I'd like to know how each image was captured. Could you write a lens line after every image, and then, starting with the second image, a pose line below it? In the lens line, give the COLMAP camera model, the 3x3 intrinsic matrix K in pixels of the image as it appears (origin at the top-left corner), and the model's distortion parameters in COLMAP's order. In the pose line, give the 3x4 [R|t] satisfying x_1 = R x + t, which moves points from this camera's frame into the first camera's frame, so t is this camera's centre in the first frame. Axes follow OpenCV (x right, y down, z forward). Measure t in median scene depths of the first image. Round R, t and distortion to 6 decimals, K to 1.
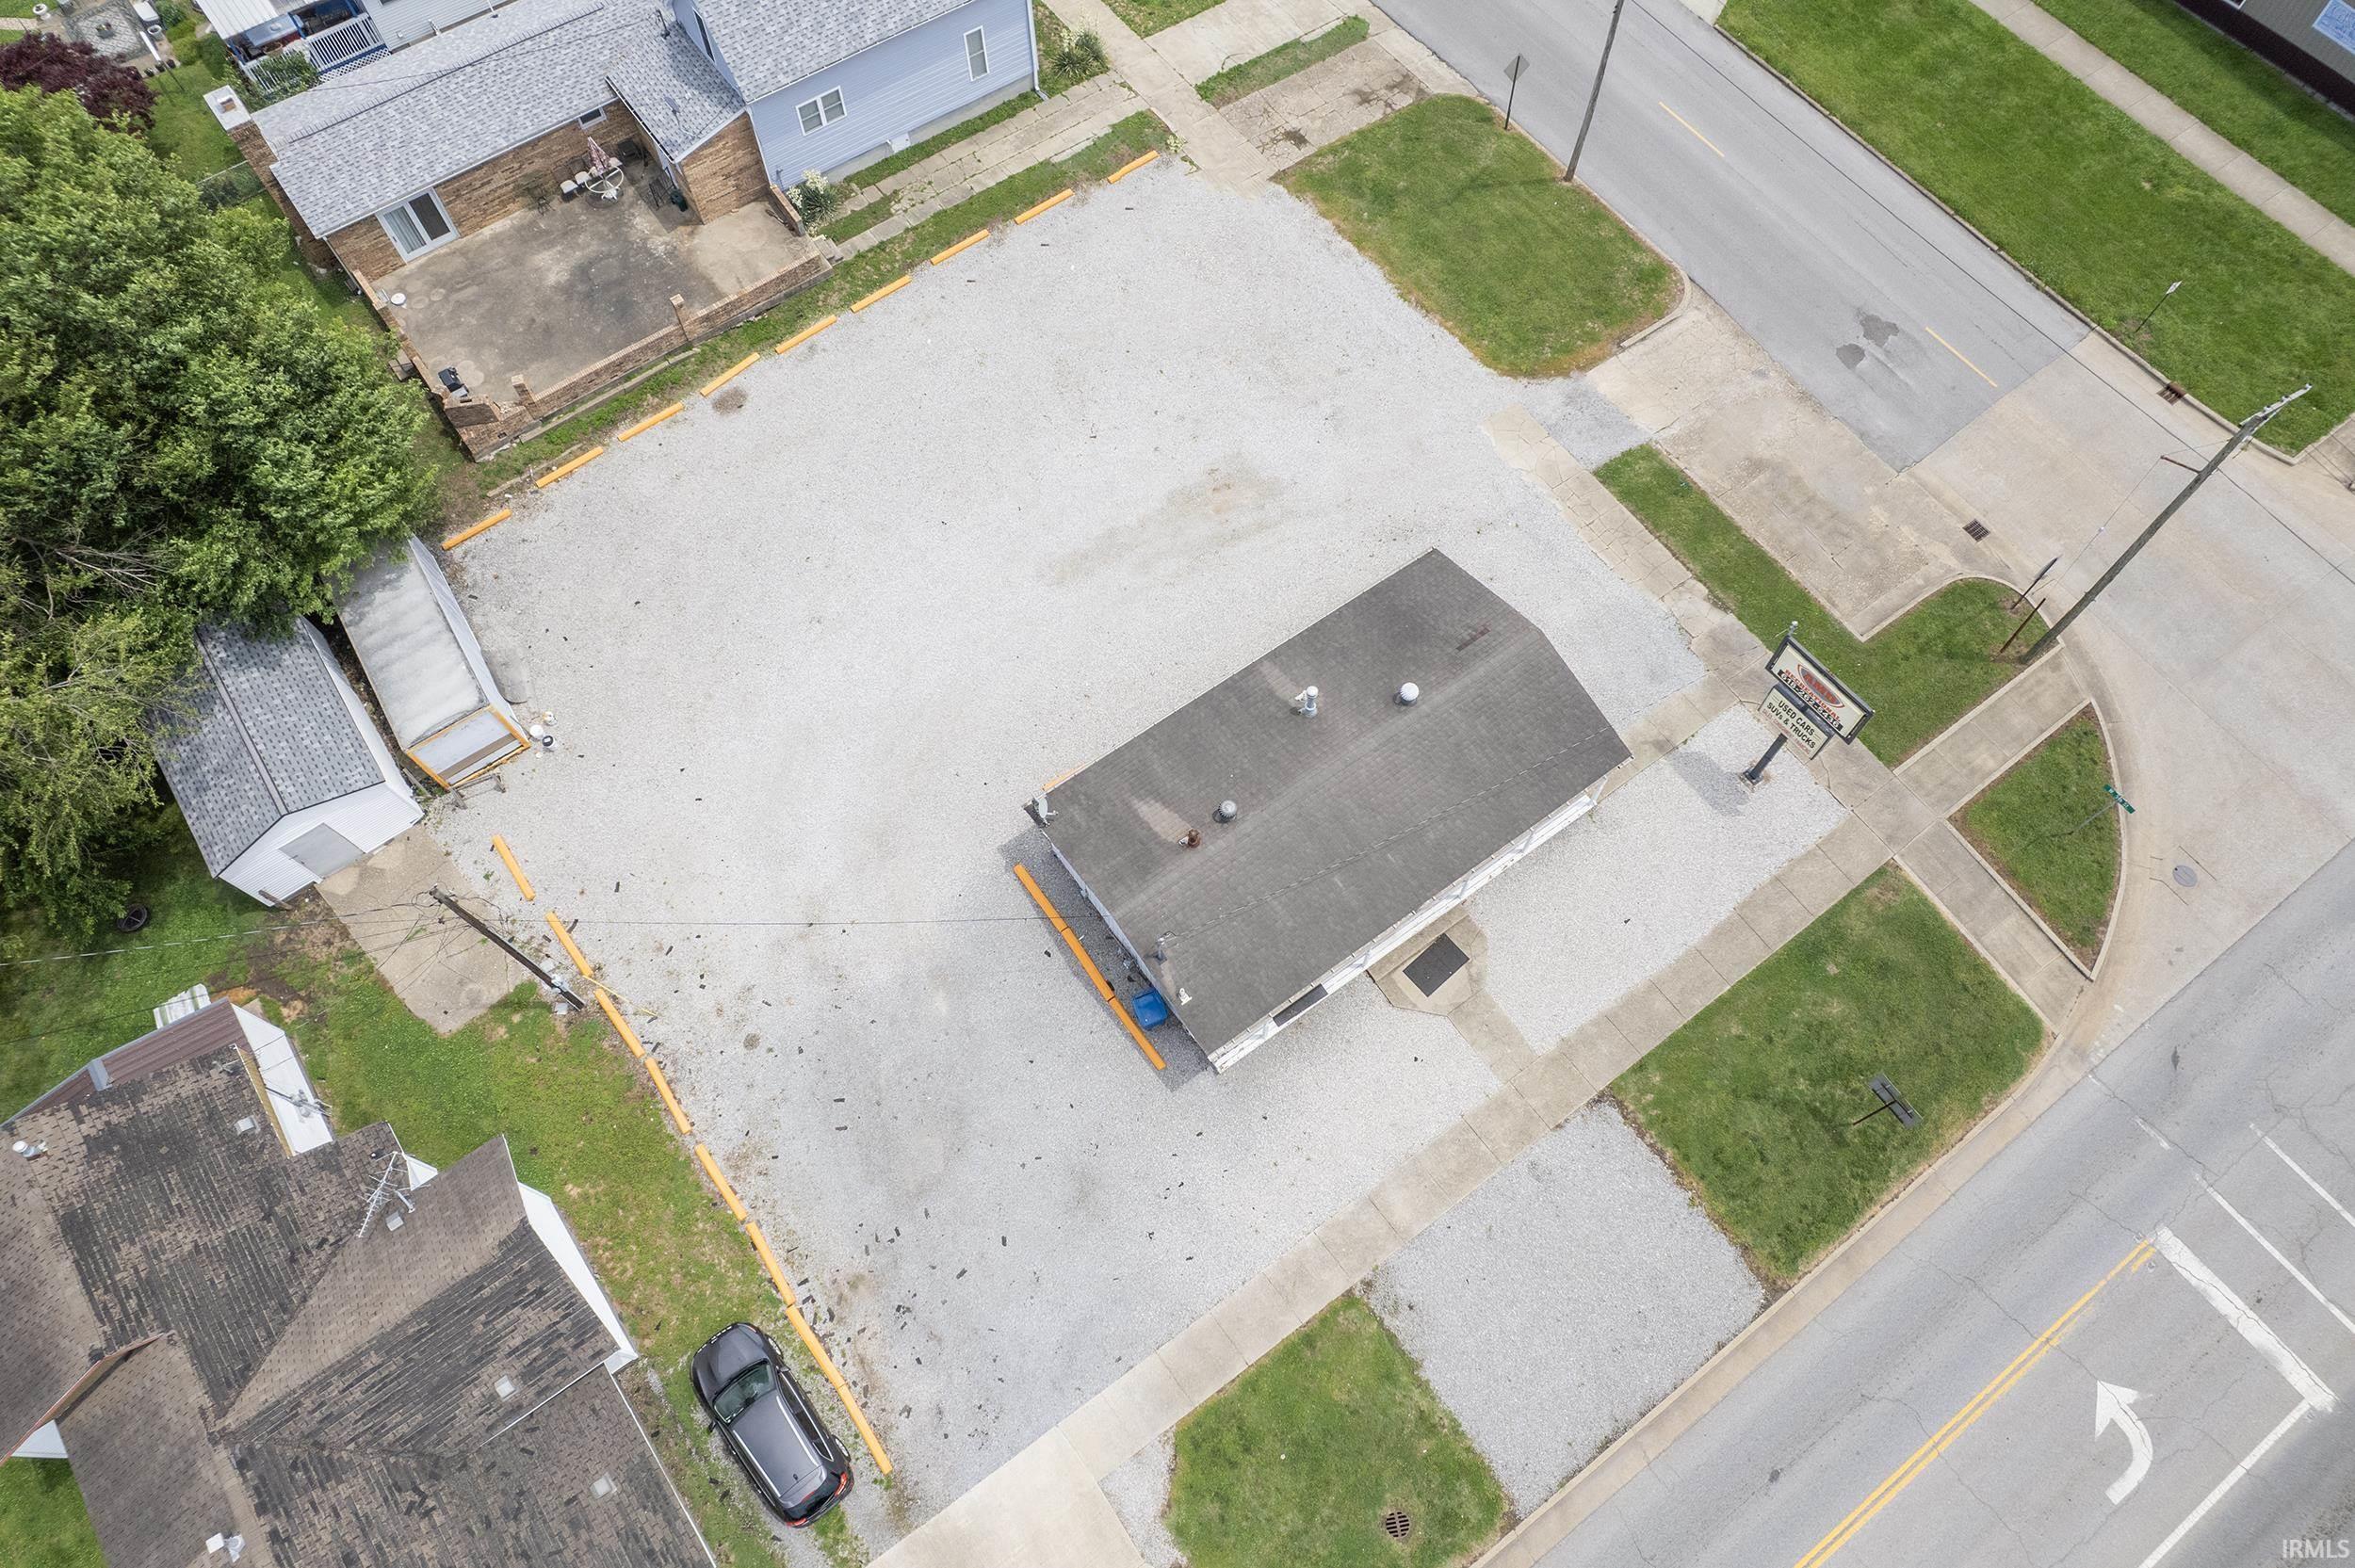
lens RADIAL K [[1504.4, 0, 1181.5], [0, 1504.4, 788.8], [0, 0, 1]] dist [-0.078290, 0.070789]
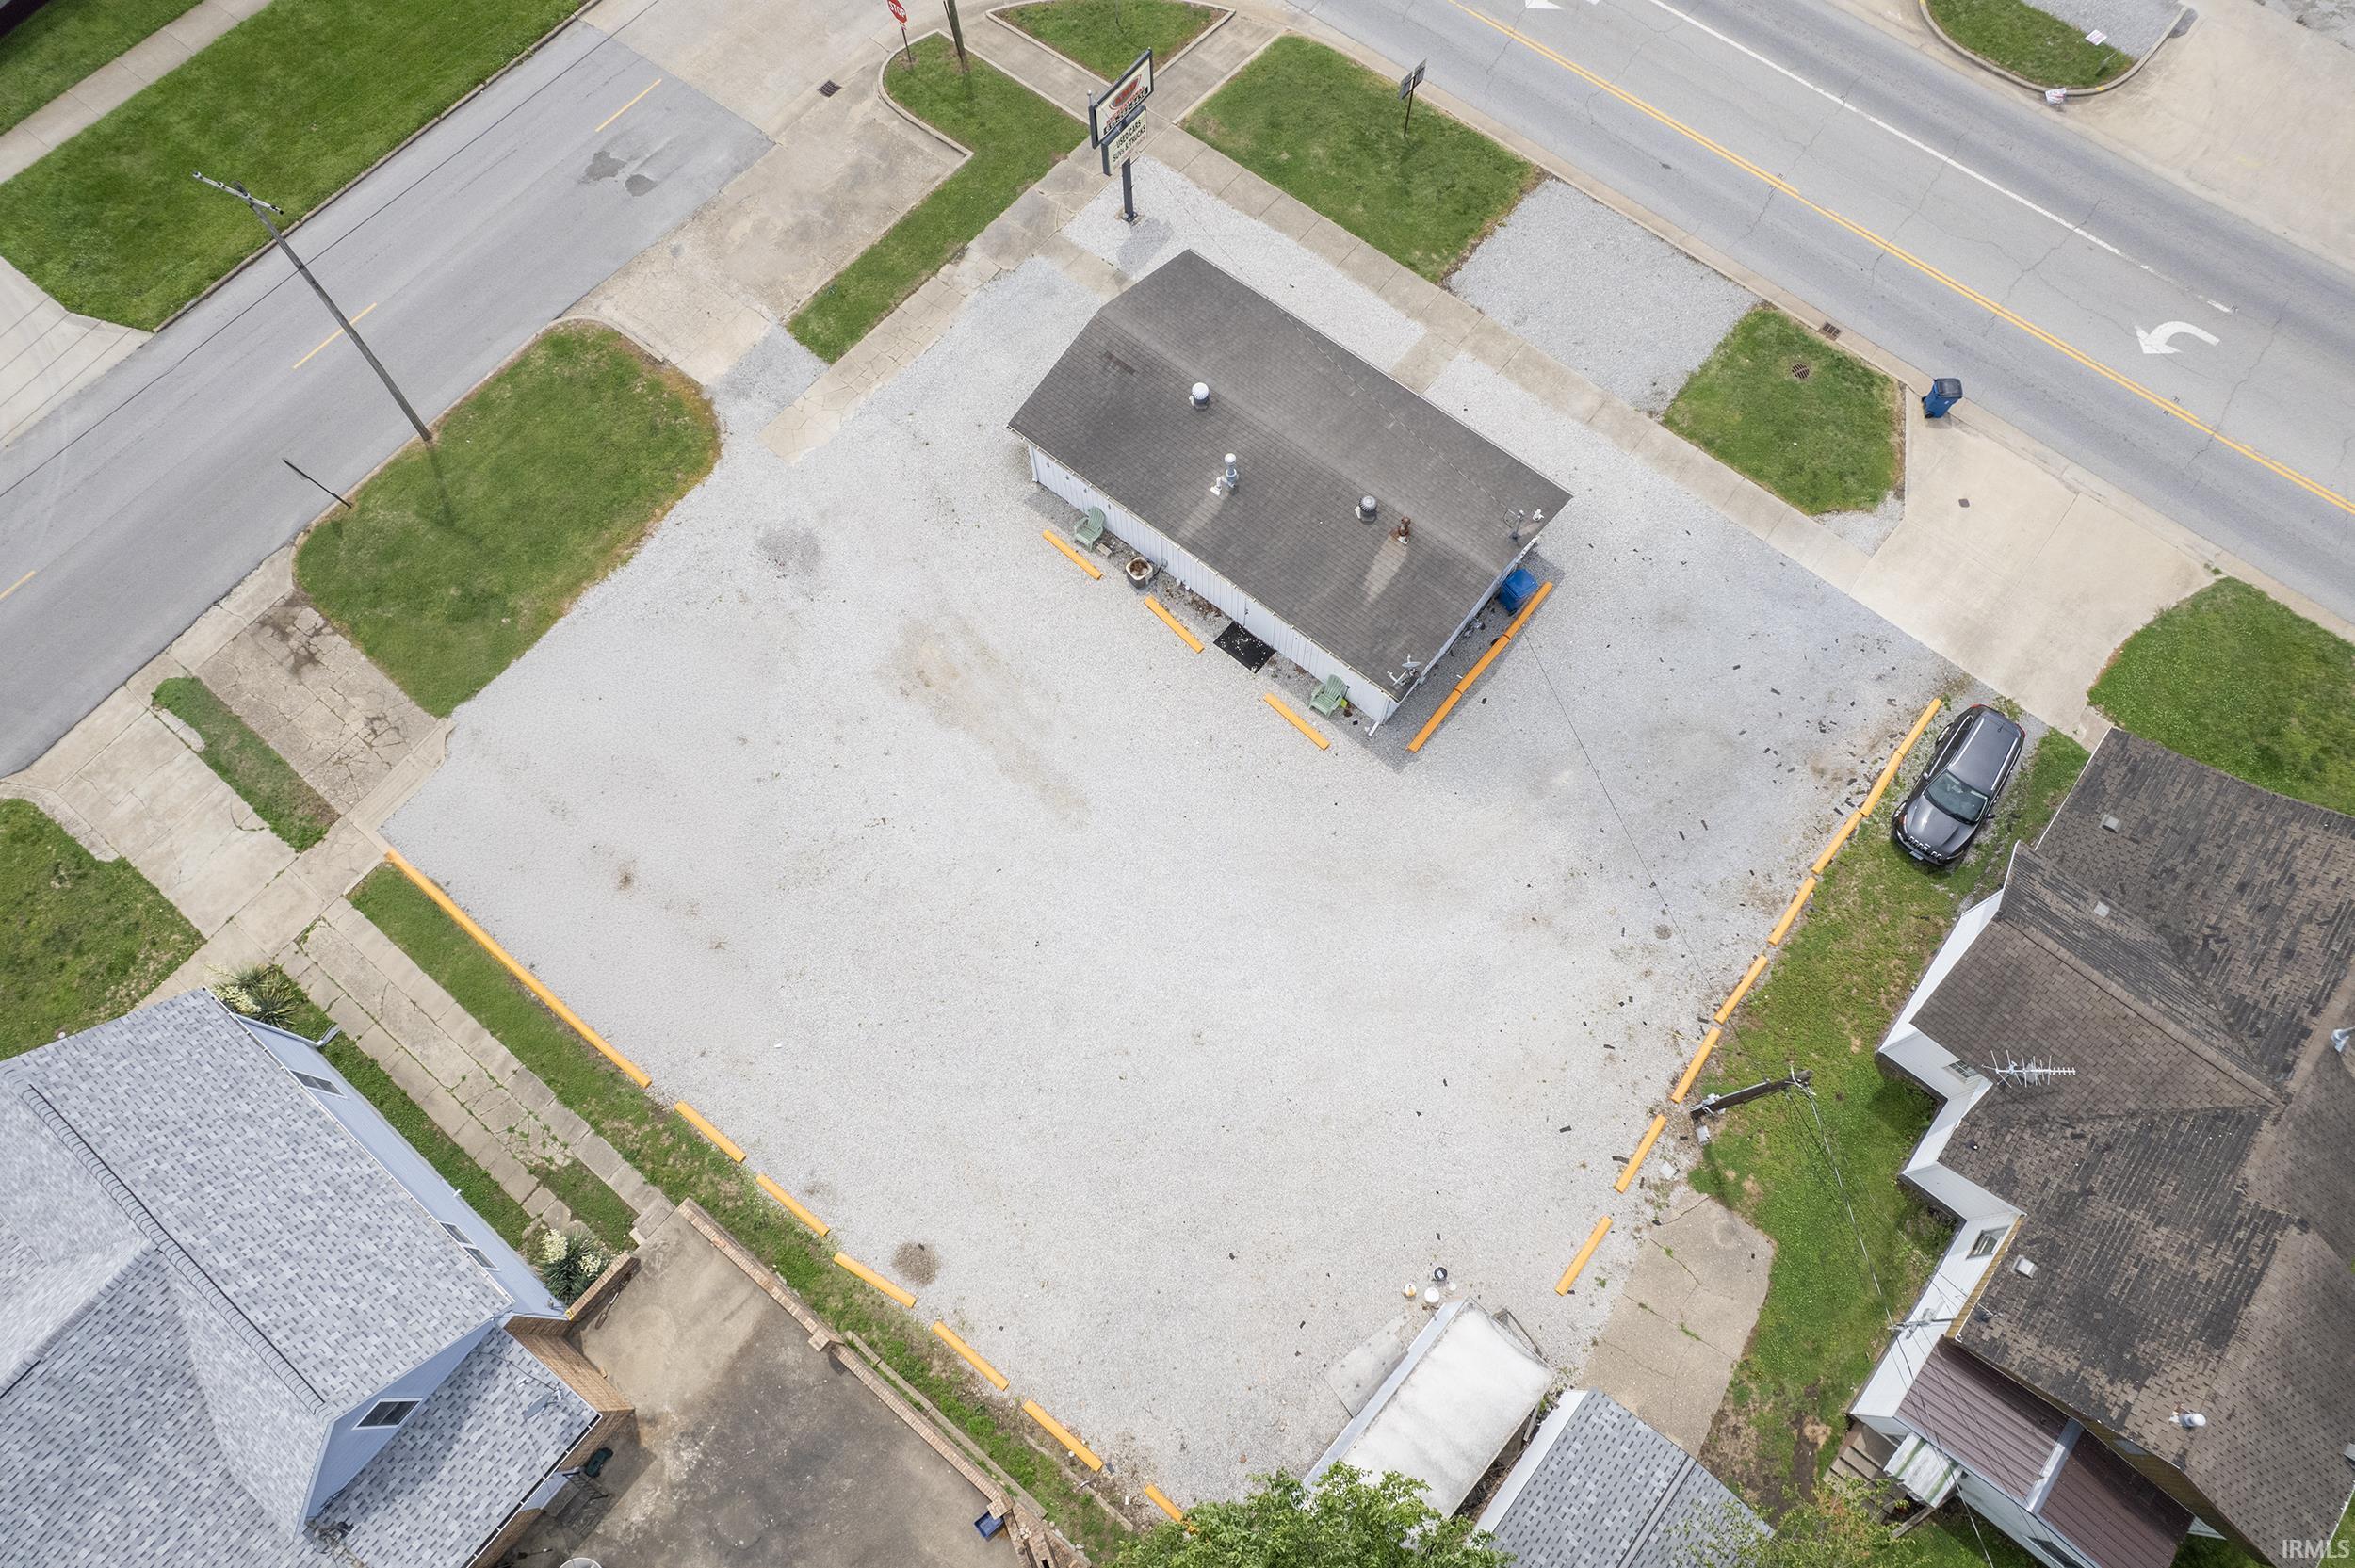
lens RADIAL K [[1504.4, 0, 1181.5], [0, 1504.4, 788.8], [0, 0, 1]] dist [-0.078290, 0.070789]
pose [[-0.257217, -0.896706, 0.360220, -0.425441], [0.876579, -0.059604, 0.477552, -0.530217], [-0.406753, 0.438596, 0.801365, 0.238992]]
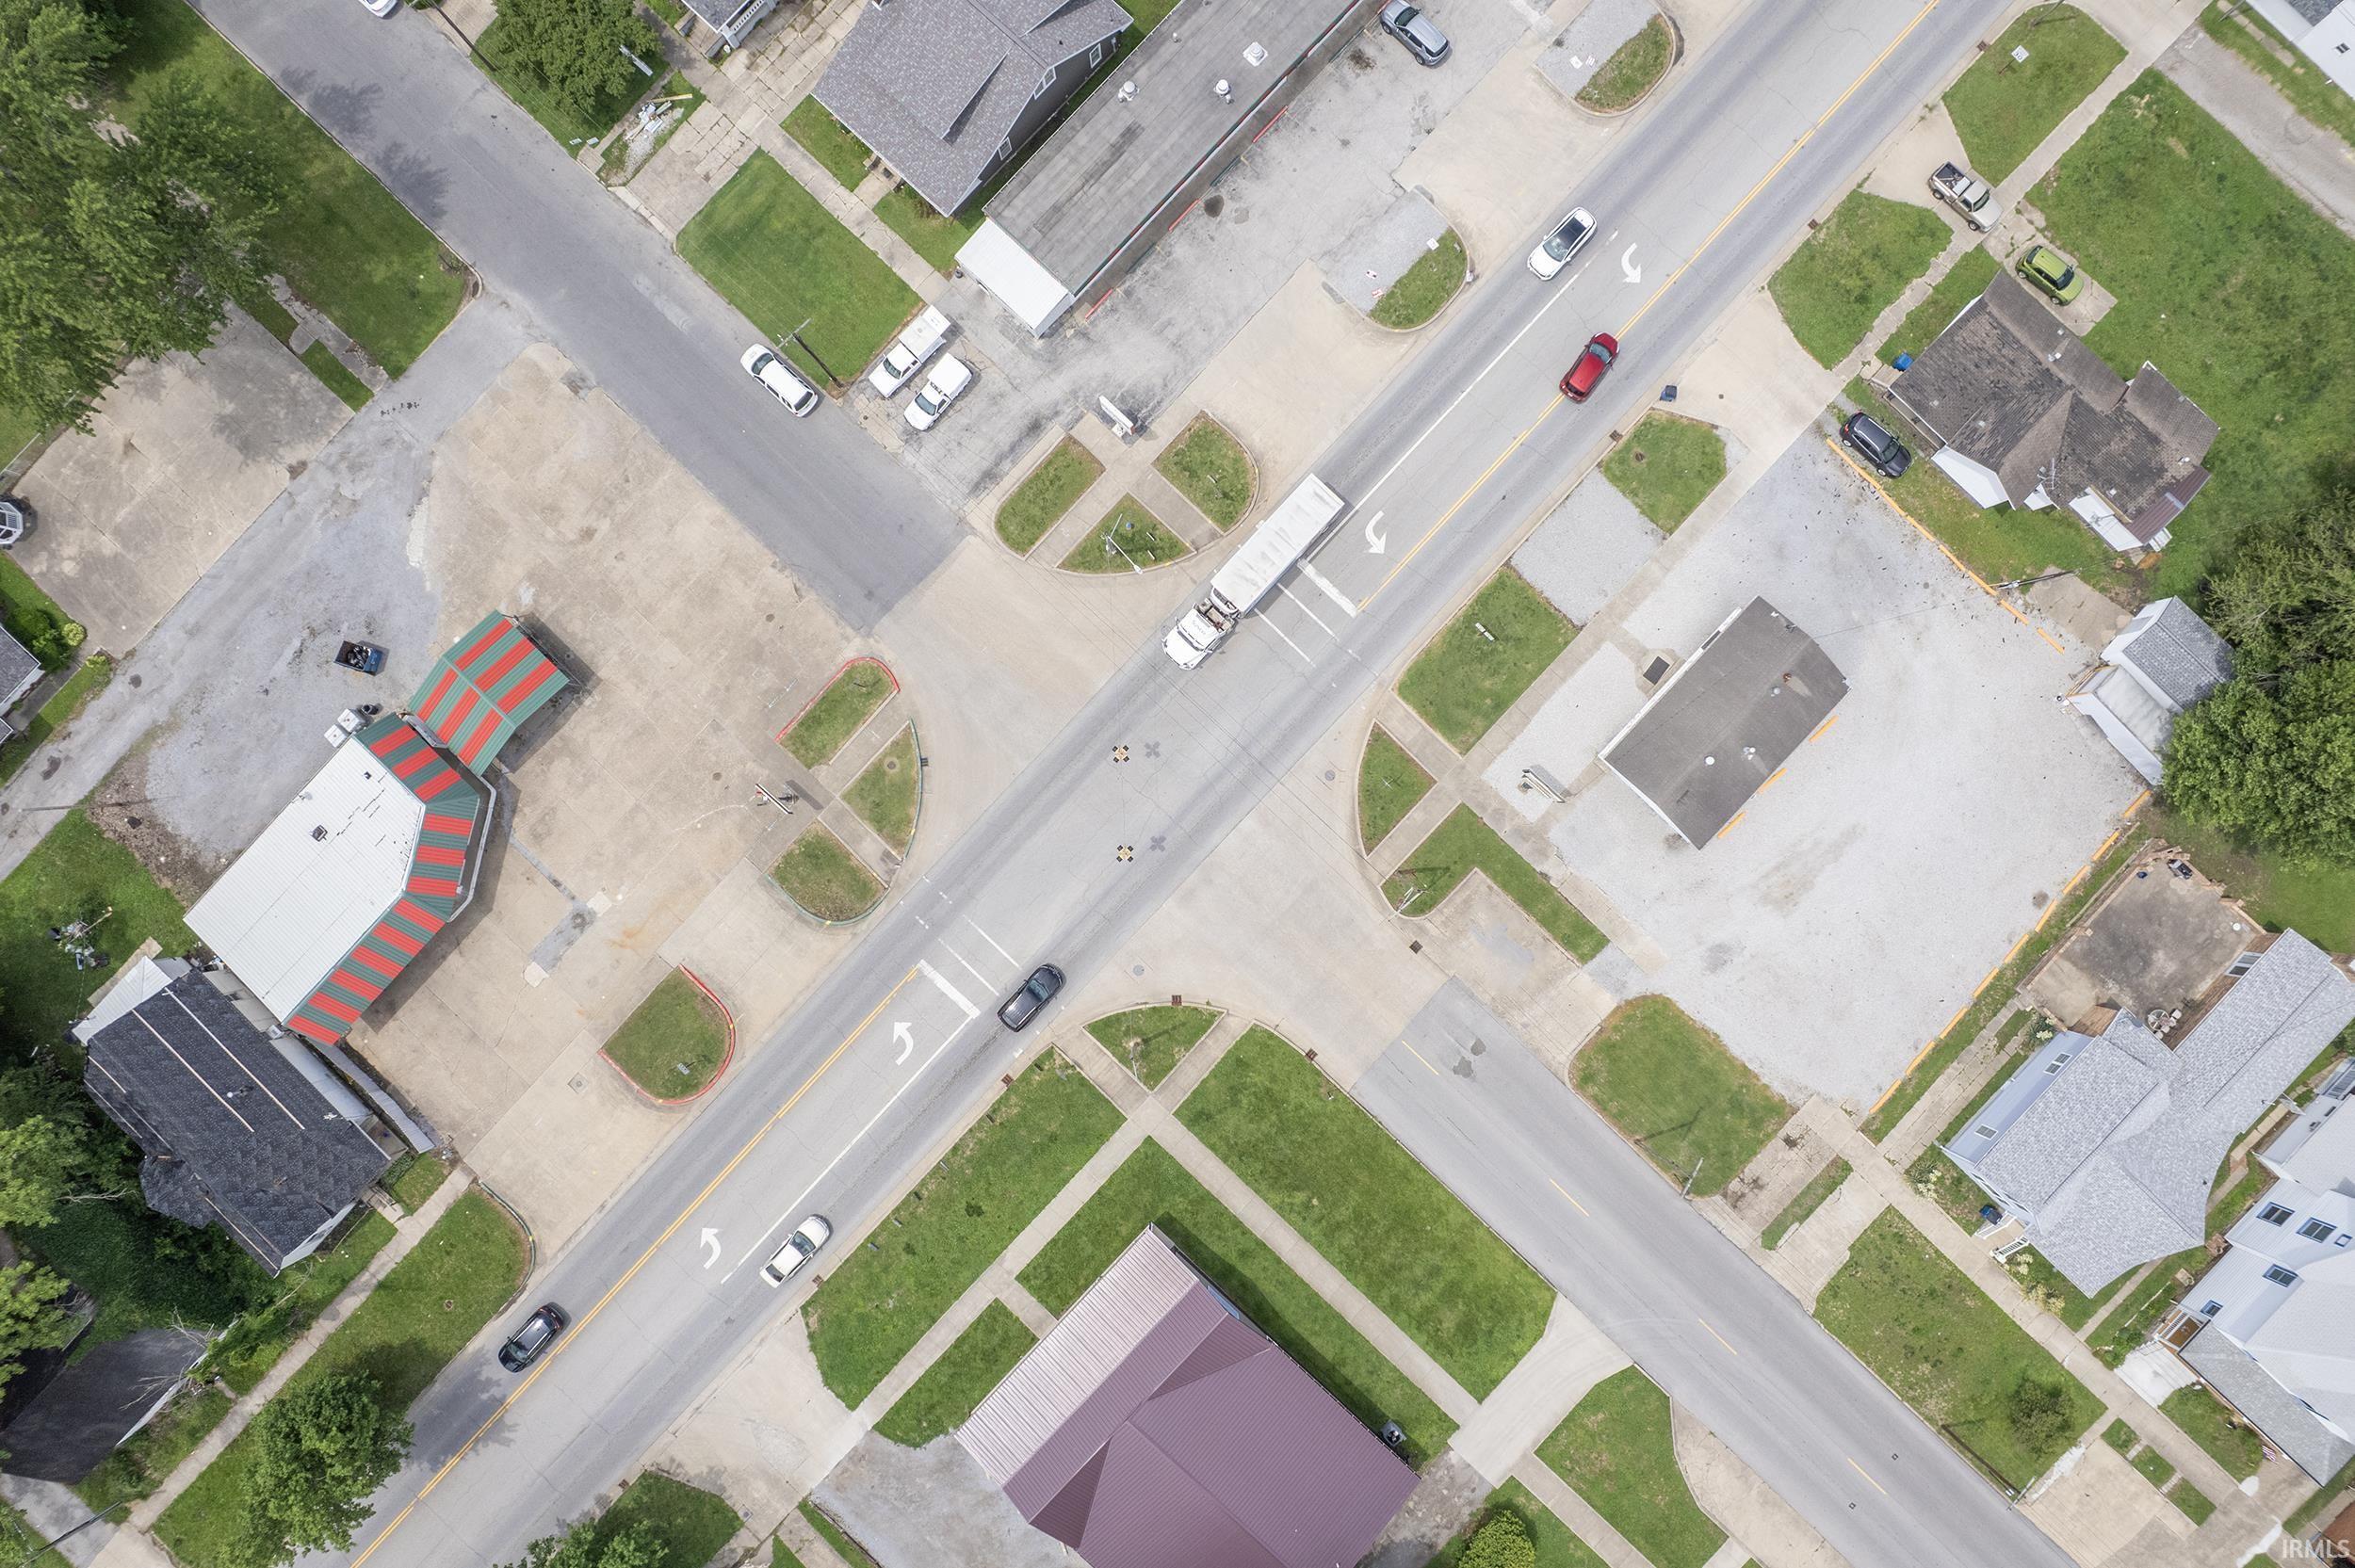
lens RADIAL K [[1504.4, 0, 1181.5], [0, 1504.4, 788.8], [0, 0, 1]] dist [-0.078290, 0.070789]
pose [[-0.982519, 0.185962, 0.008627, 0.830699], [-0.163245, -0.882915, 0.440242, -0.867579], [0.089486, 0.431138, 0.897838, -0.994262]]
